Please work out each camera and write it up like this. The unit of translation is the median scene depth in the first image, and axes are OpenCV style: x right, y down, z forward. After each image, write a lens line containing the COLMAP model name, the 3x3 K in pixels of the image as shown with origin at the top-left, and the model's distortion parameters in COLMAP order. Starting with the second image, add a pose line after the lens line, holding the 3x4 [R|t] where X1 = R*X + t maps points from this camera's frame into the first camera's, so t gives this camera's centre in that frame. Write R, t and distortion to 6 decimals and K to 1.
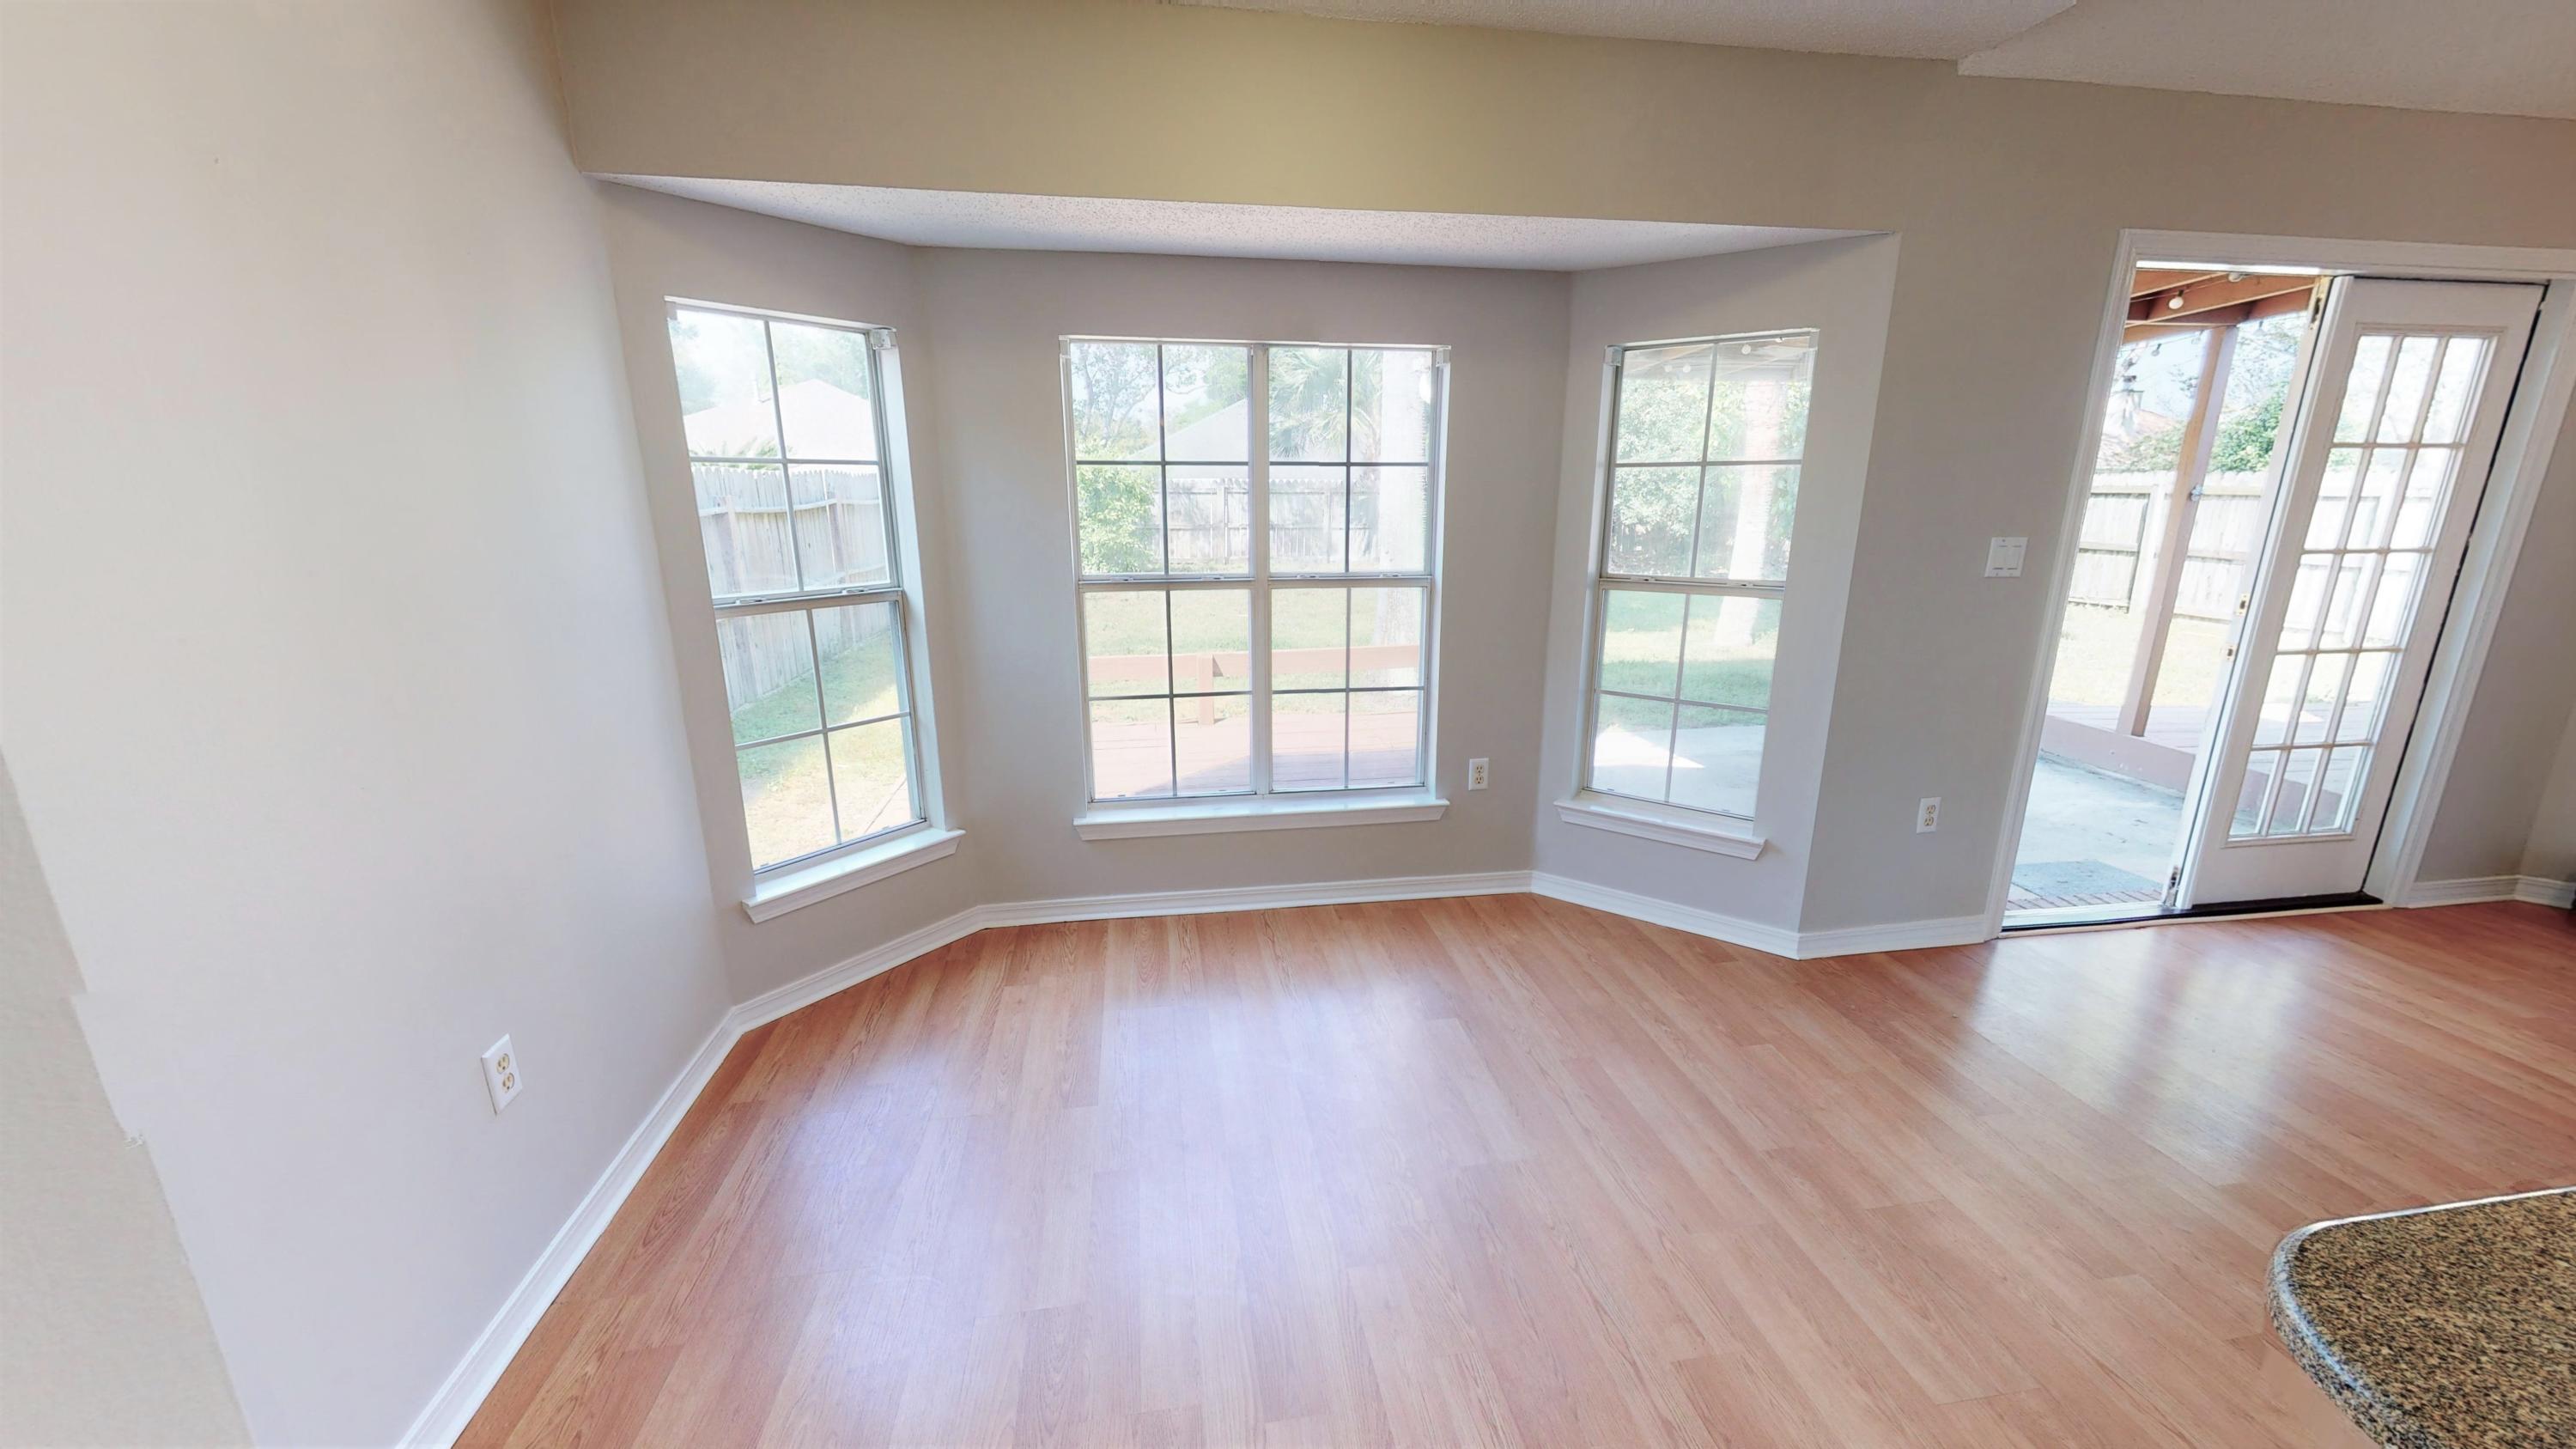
lens RADIAL K [[940.7, 0, 1292.8], [0, 940.7, 713.1], [0, 0, 1]] dist [-0.002314, -0.000710]
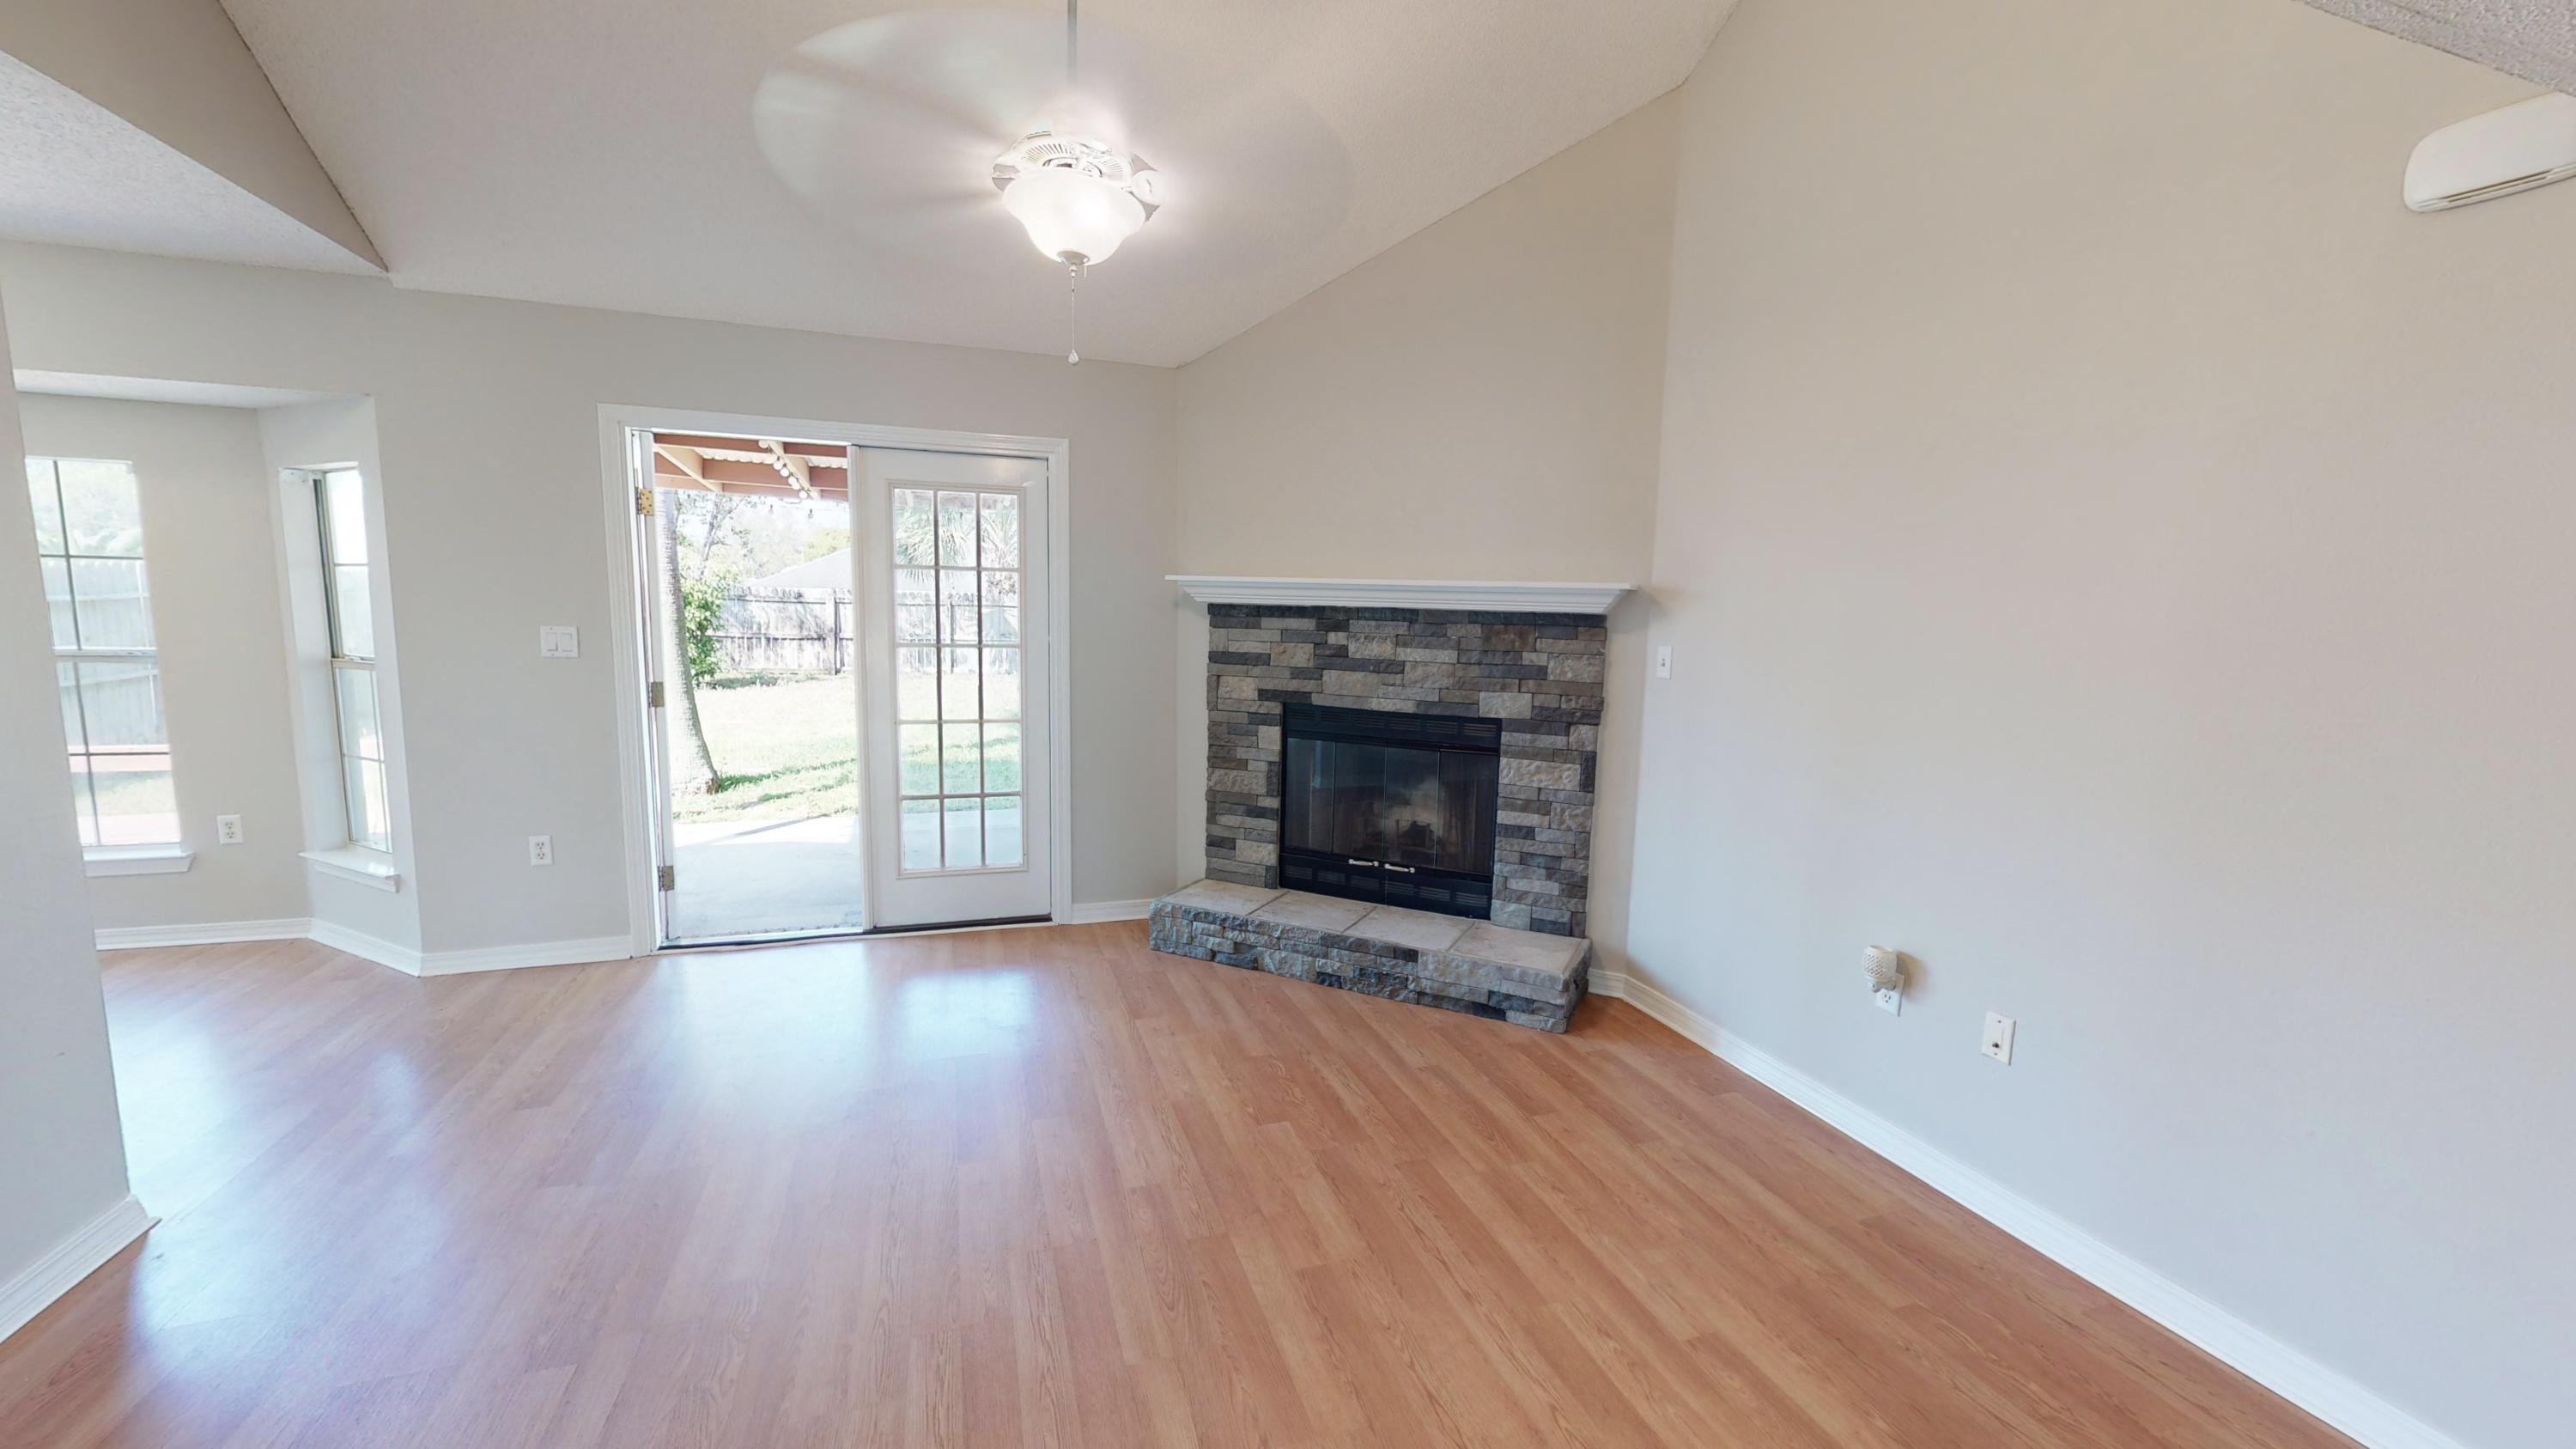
lens RADIAL K [[953.2, 0, 1264.1], [0, 953.2, 699.6], [0, 0, 1]] dist [-0.003935, 0.000089]
pose [[0.986067, 0.004592, 0.166283, 1.282716], [0.018978, 0.989986, -0.139884, 0.096648], [-0.165260, 0.141090, 0.976106, -0.360130]]
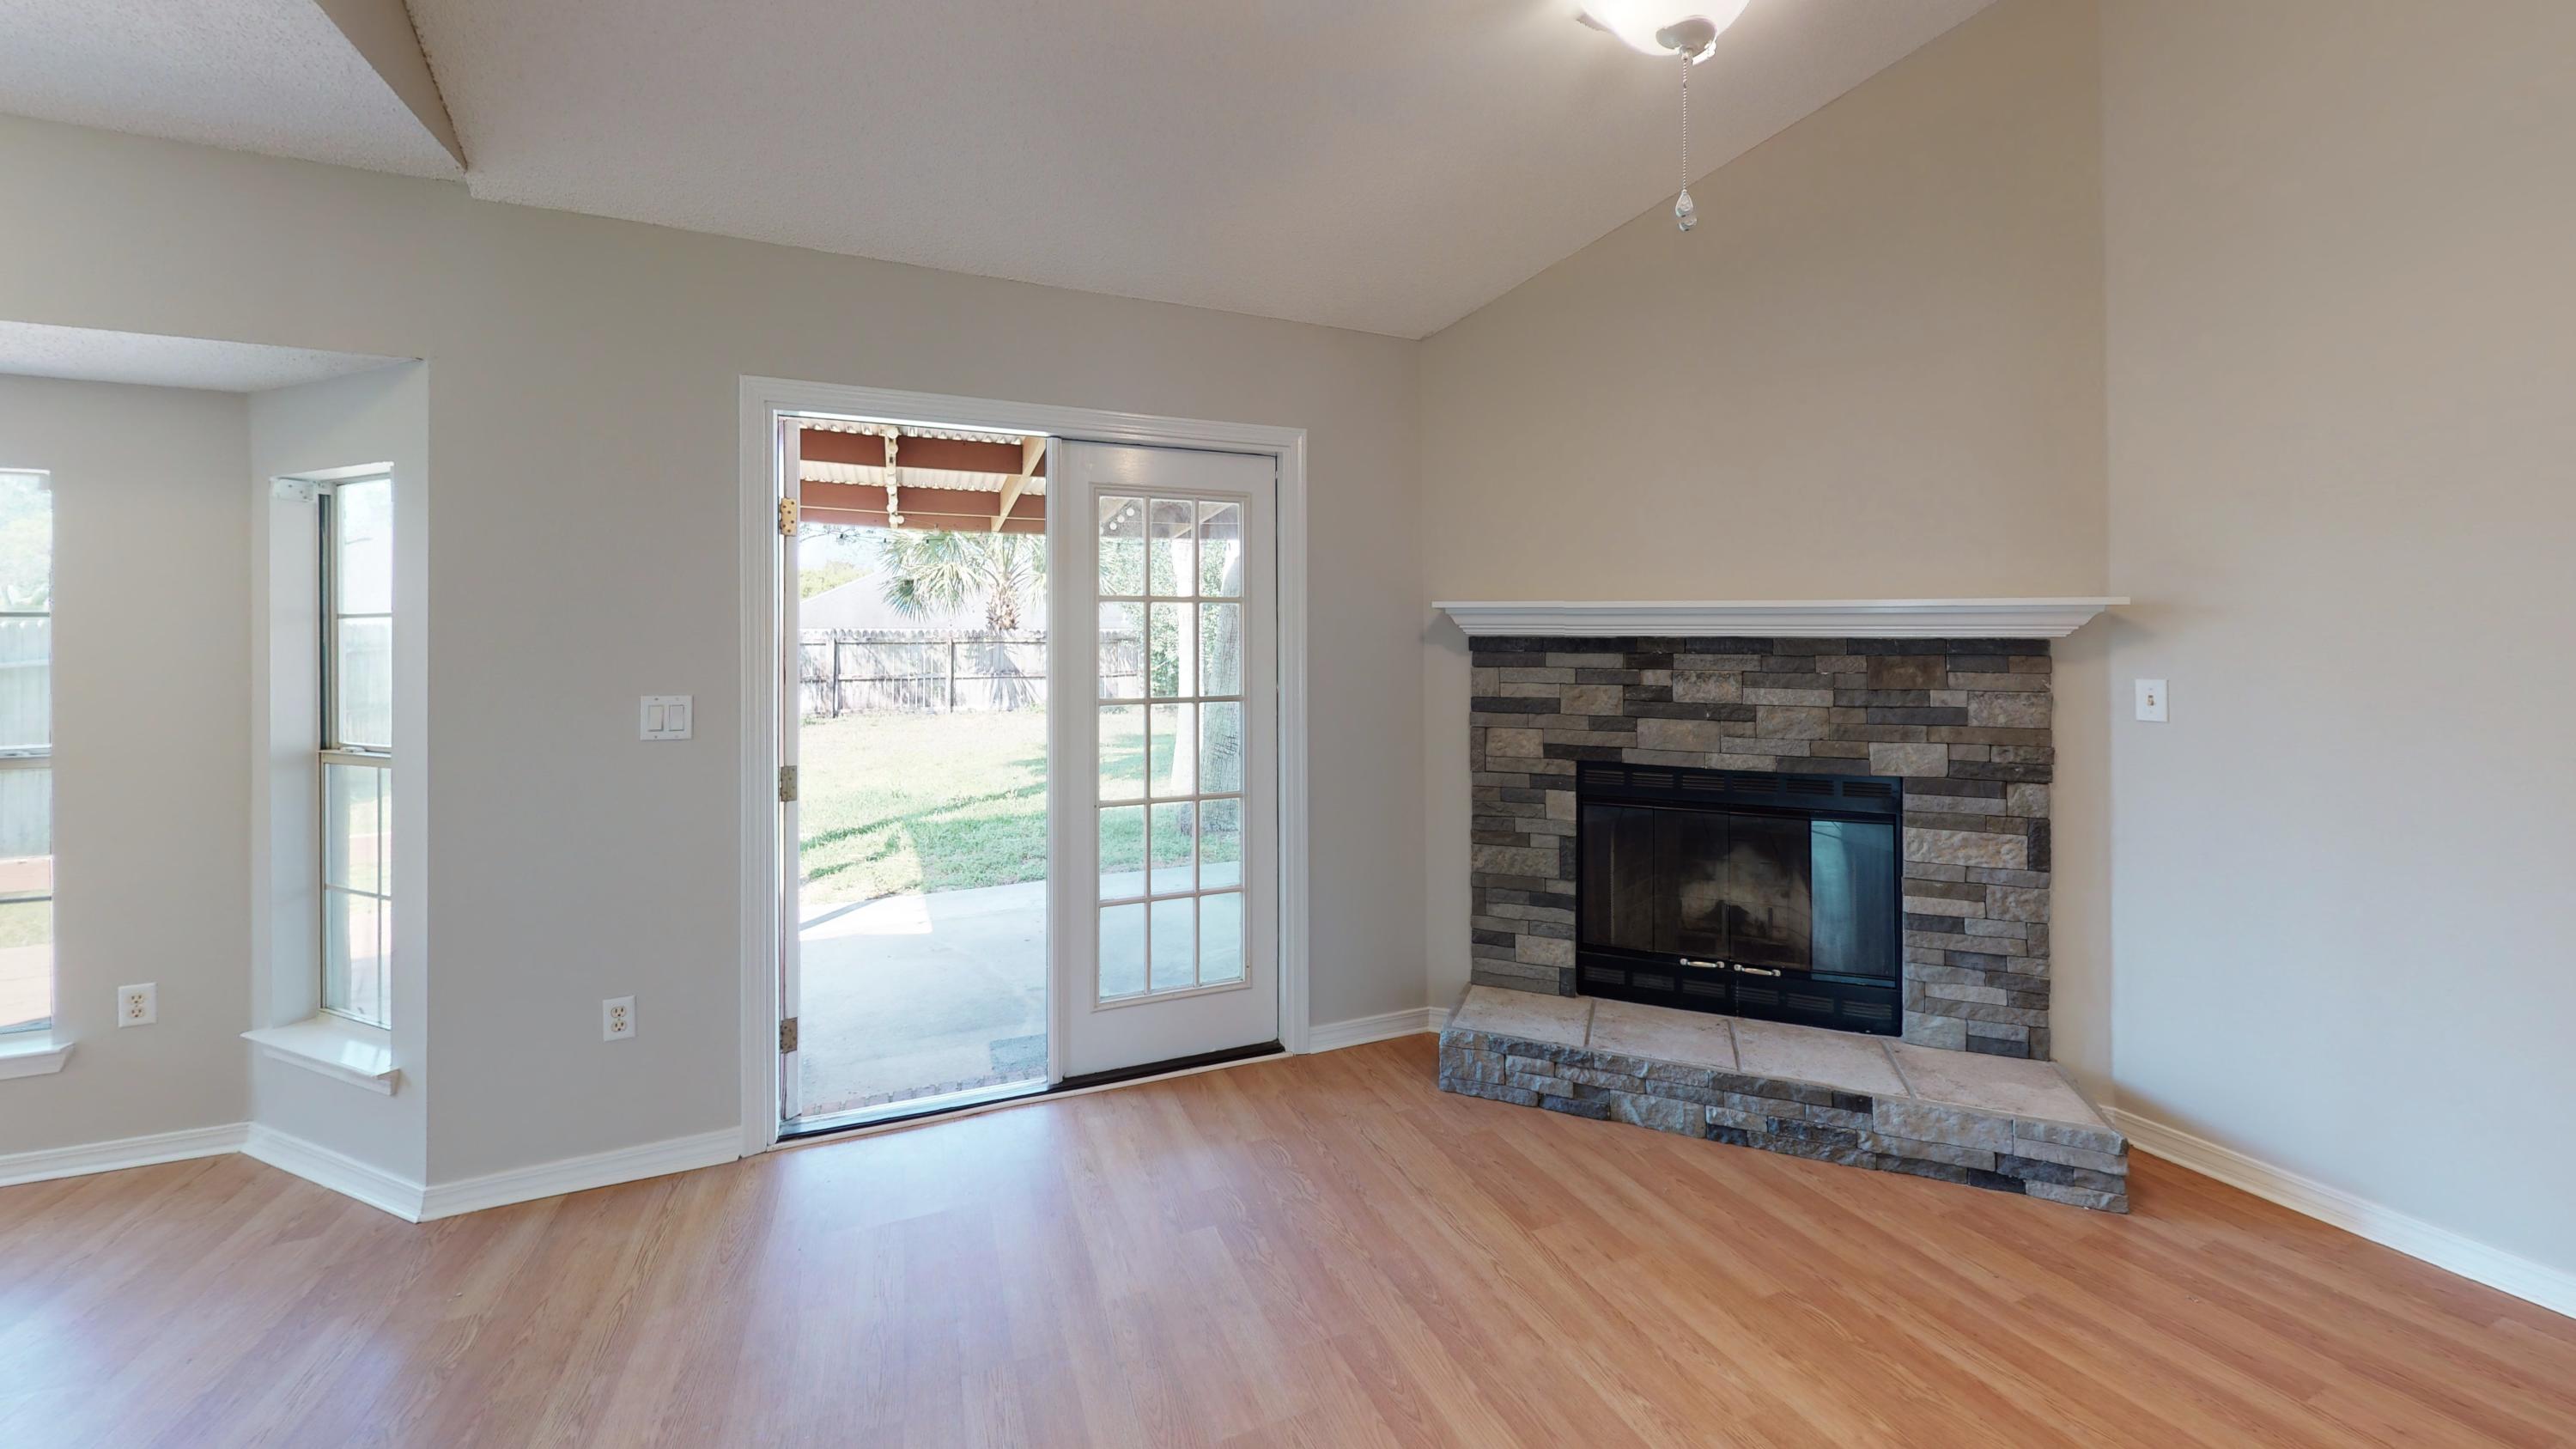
lens RADIAL K [[940.7, 0, 1283.3], [0, 940.7, 688.9], [0, 0, 1]] dist [-0.002314, -0.000710]
pose [[0.970175, -0.017655, 0.241762, 0.971082], [0.060545, 0.983383, -0.171150, -0.001747], [-0.234723, 0.180683, 0.955122, -0.005303]]
